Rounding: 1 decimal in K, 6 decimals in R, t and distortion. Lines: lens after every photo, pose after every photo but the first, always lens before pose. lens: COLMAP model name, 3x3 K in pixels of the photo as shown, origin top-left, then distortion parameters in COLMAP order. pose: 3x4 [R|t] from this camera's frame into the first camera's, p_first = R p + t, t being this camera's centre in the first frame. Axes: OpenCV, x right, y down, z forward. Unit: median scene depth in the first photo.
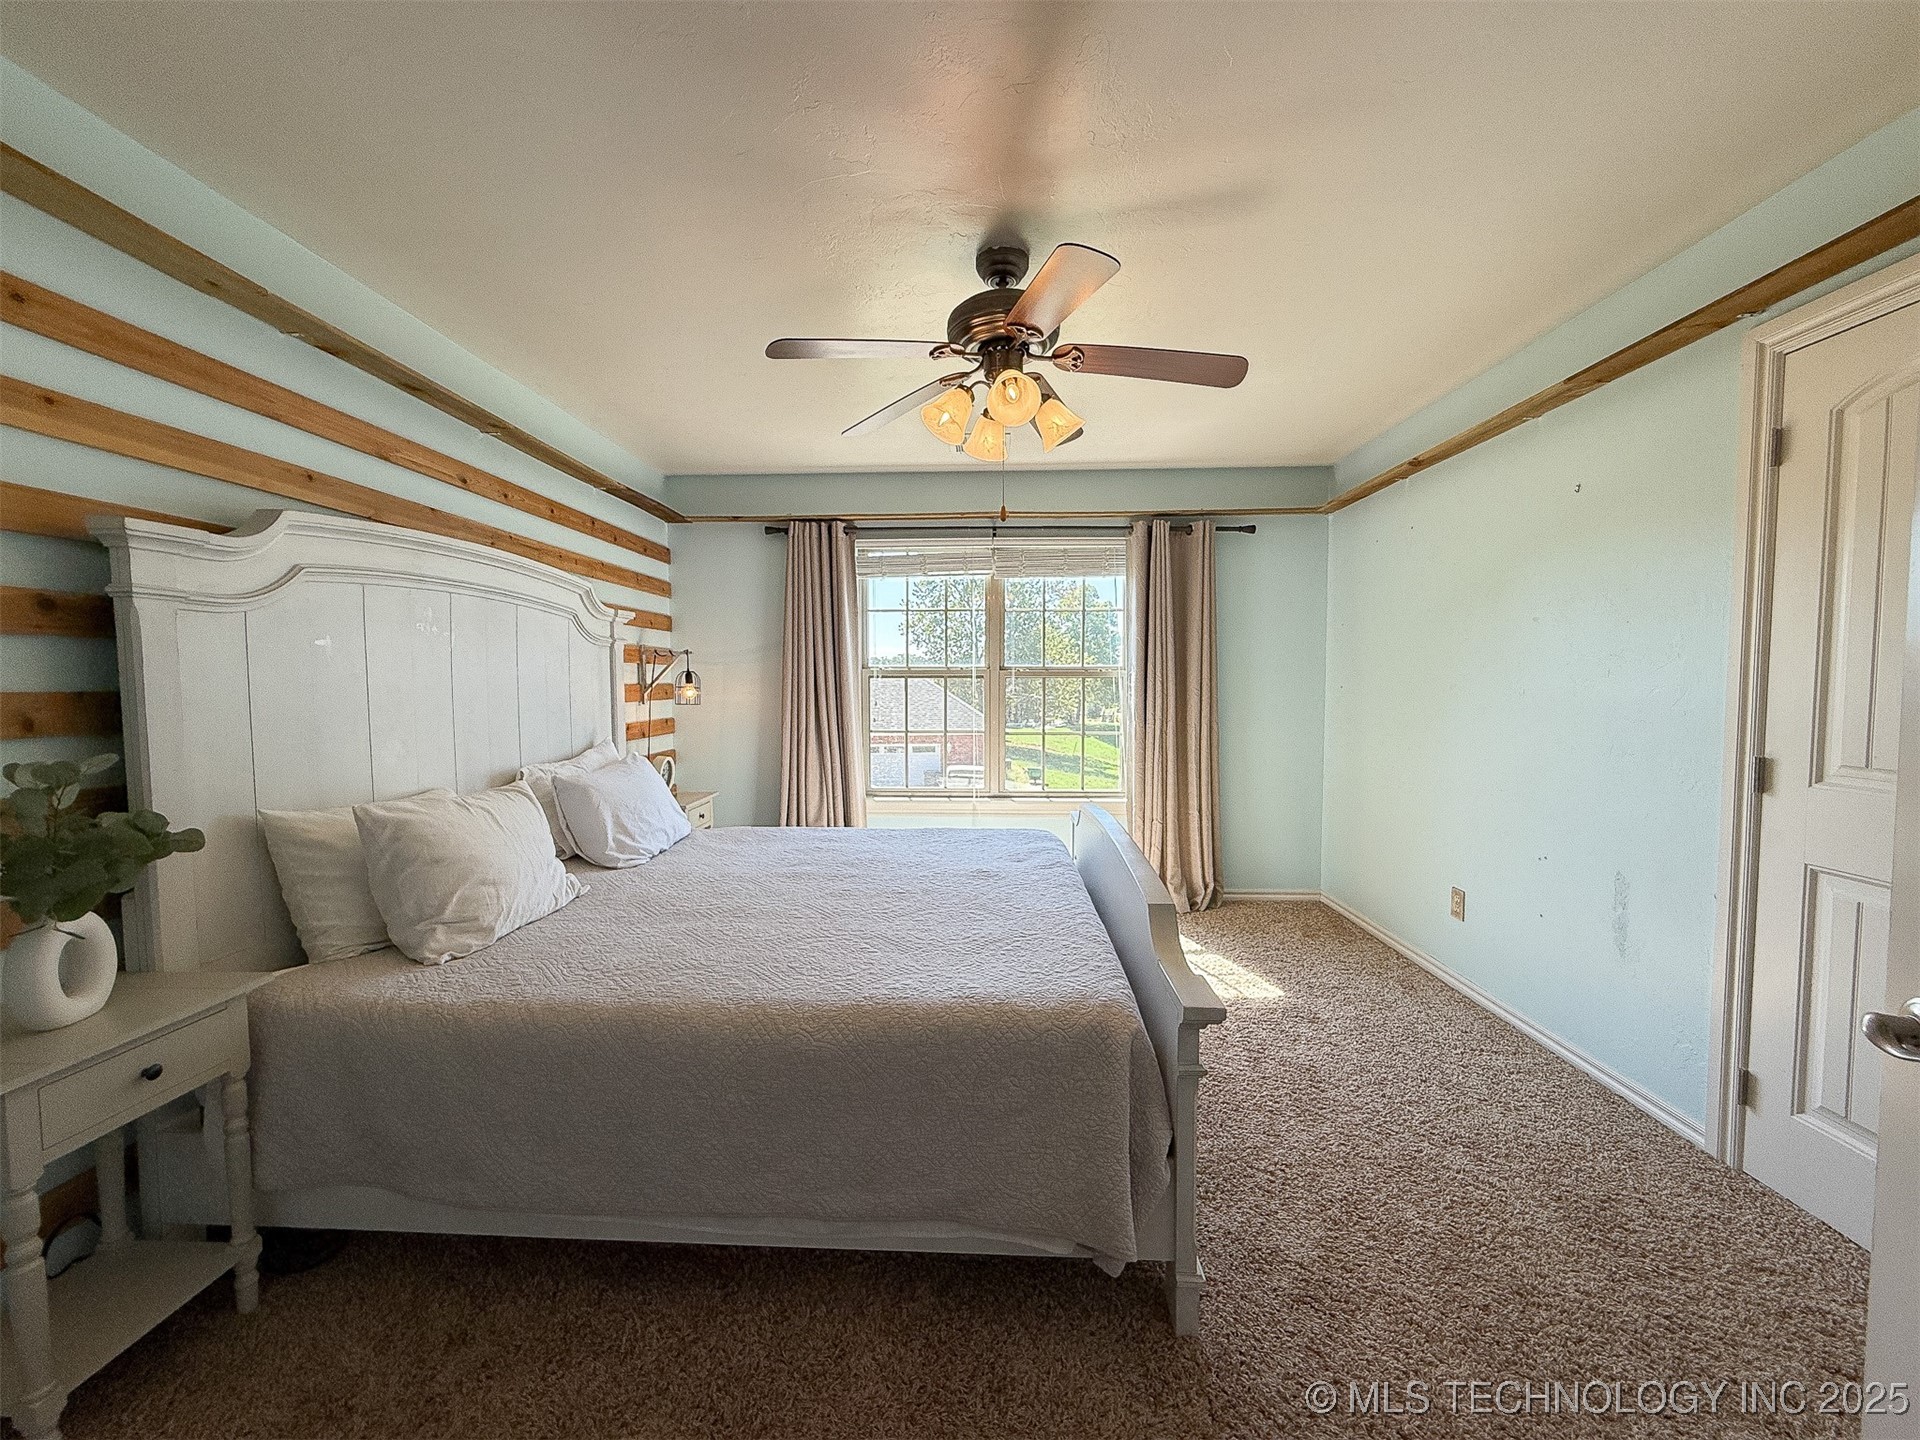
lens RADIAL K [[770.6, 0, 954.5], [0, 770.6, 724.1], [0, 0, 1]] dist [-0.000310, 0.000903]
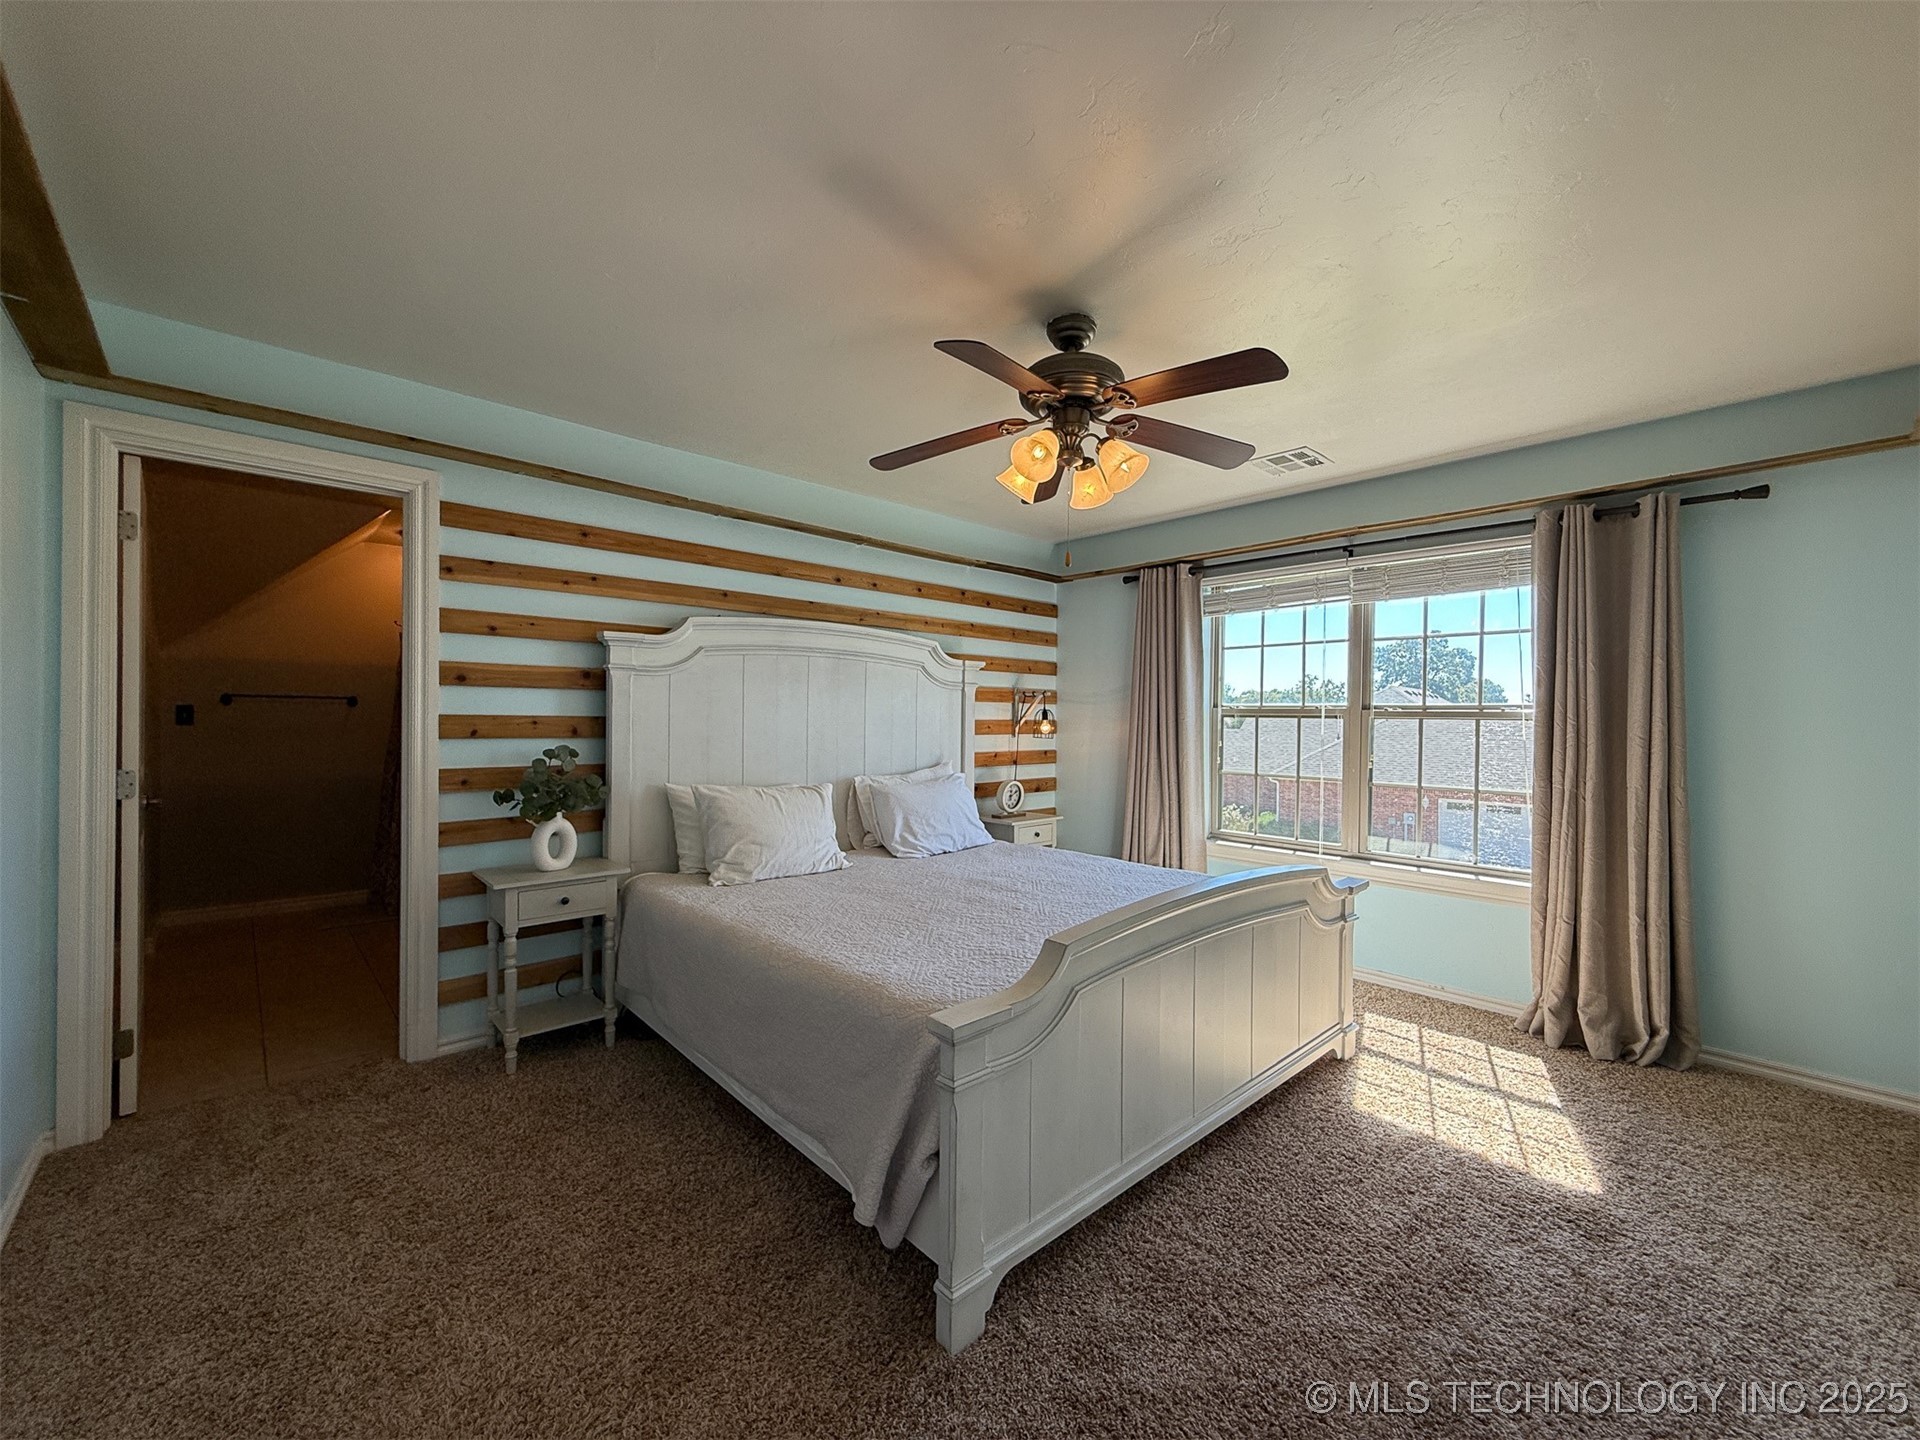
lens RADIAL K [[770.6, 0, 953.8], [0, 770.6, 719.8], [0, 0, 1]] dist [-0.000310, 0.000903]
pose [[0.709009, 0.011882, -0.705099, 0.366329], [-0.053147, 0.997915, -0.036625, -0.003044], [0.703194, 0.063442, 0.708162, 0.079857]]
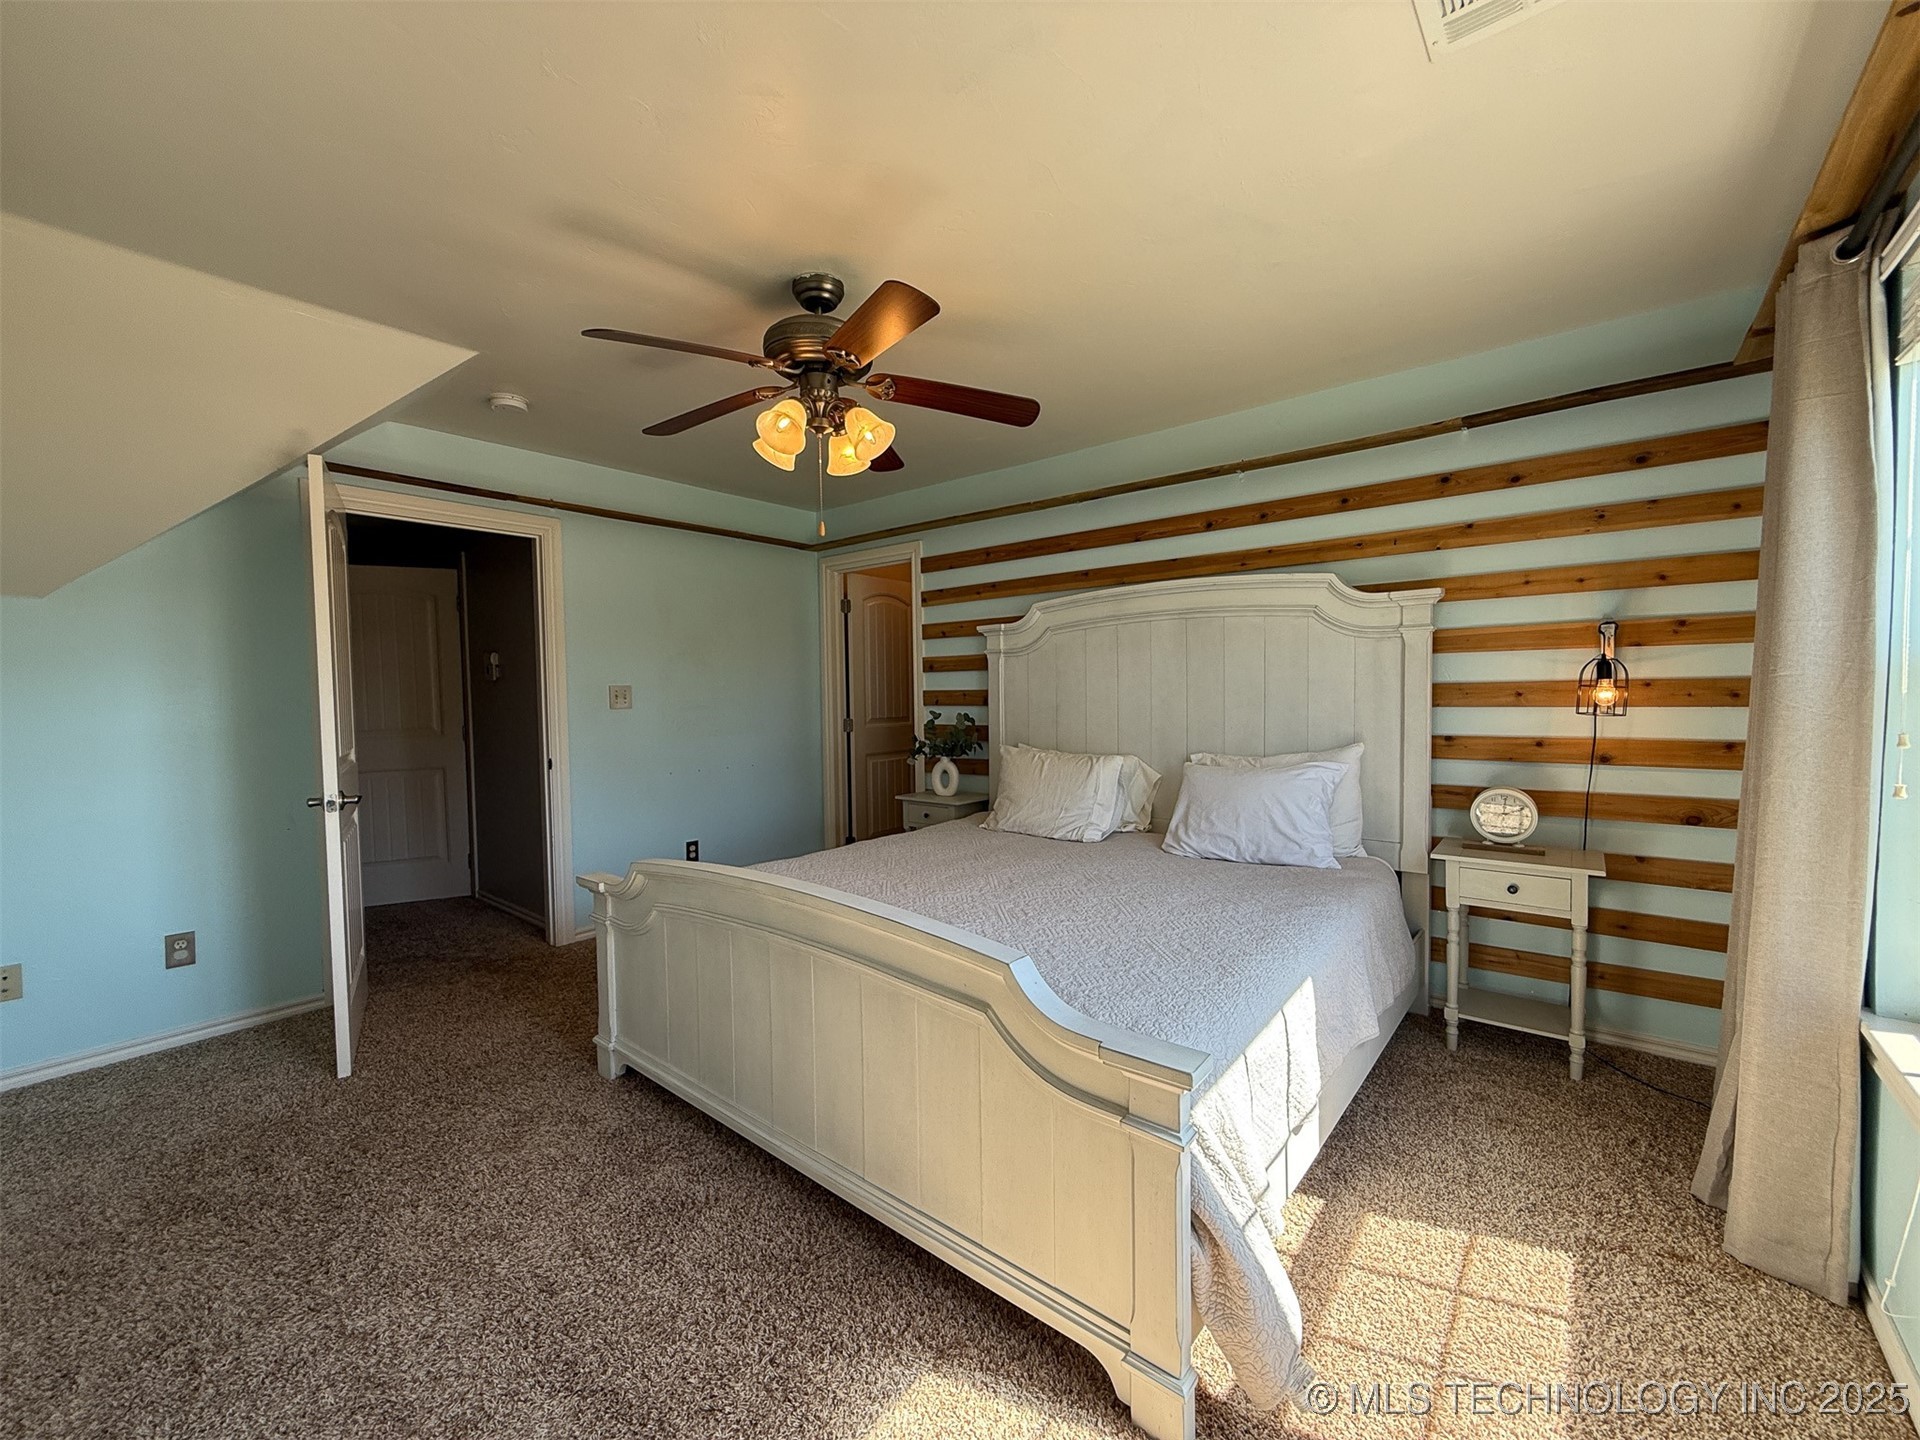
lens RADIAL K [[770.6, 0, 952.0], [0, 770.6, 717.1], [0, 0, 1]] dist [-0.000310, 0.000903]
pose [[-0.606065, 0.045962, -0.794086, 0.418497], [-0.023942, 0.996823, 0.075970, -0.054985], [0.795055, 0.065054, -0.603039, 0.934782]]
